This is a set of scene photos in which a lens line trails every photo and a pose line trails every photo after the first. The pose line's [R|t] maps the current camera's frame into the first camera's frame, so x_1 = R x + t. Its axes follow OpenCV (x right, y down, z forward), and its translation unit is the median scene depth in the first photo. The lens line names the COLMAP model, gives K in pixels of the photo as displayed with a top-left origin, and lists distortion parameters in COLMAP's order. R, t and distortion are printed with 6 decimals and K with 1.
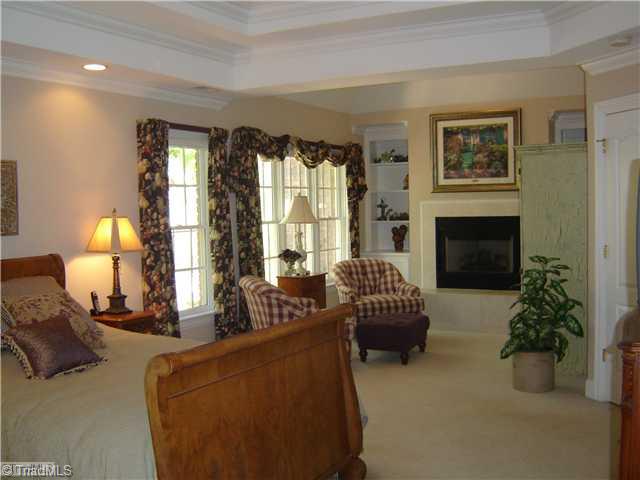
lens RADIAL K [[726.9, 0, 320.0], [0, 726.9, 240.0], [0, 0, 1]] dist [-0.085965, -0.035426]
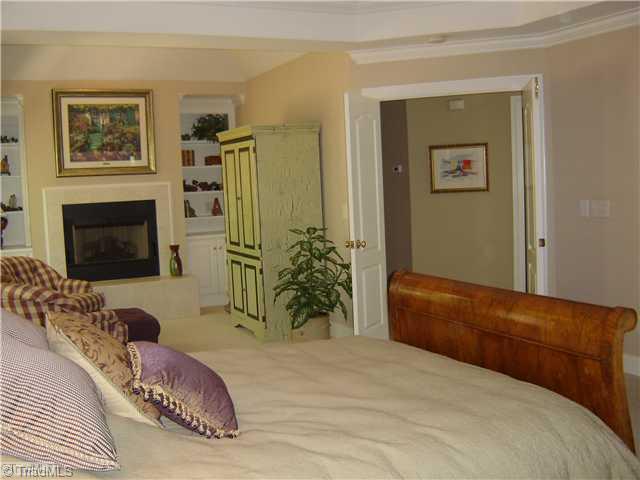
lens RADIAL K [[726.9, 0, 320.0], [0, 726.9, 240.0], [0, 0, 1]] dist [-0.085965, -0.035426]
pose [[0.618249, -0.071689, 0.782706, -0.351417], [0.067997, 0.996977, 0.037605, 0.000067], [-0.783035, 0.029973, 0.621255, 0.210569]]
